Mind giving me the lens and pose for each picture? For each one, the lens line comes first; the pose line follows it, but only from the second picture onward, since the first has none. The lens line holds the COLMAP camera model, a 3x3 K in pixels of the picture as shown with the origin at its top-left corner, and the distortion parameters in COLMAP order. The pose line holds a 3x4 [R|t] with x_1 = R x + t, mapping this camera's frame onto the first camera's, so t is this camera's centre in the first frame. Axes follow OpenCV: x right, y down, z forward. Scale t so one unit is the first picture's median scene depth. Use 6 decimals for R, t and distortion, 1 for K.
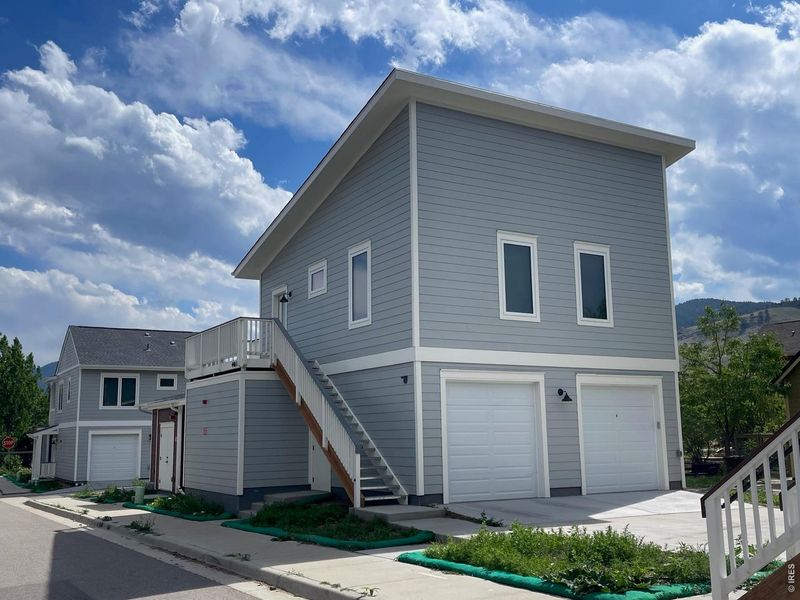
lens RADIAL K [[849.5, 0, 394.1], [0, 849.5, 297.5], [0, 0, 1]] dist [0.105870, 0.000000]
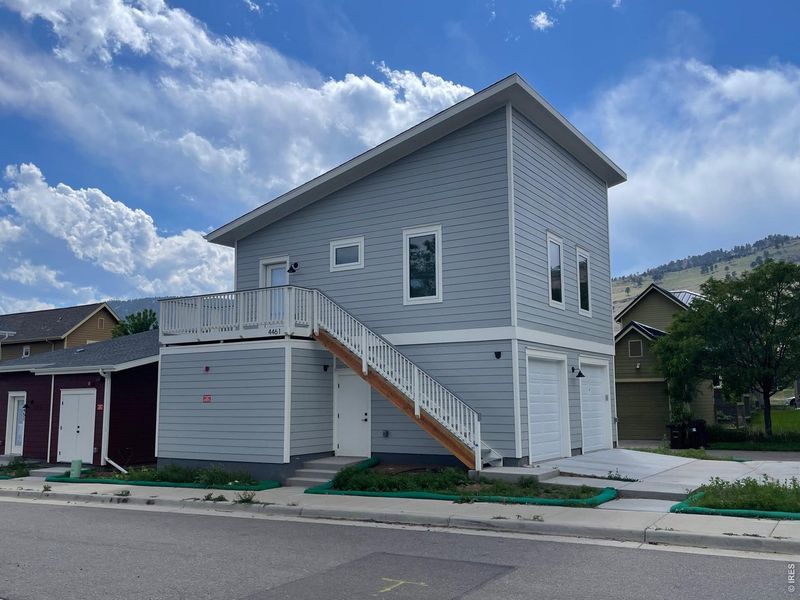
lens RADIAL K [[748.1, 0, 395.9], [0, 748.1, 294.3], [0, 0, 1]] dist [-0.003539, 0.000000]
pose [[0.881362, 0.077574, 0.466029, -0.525056], [-0.081910, 0.996579, -0.010980, 0.036797], [-0.465286, -0.028495, 0.884701, 0.187688]]
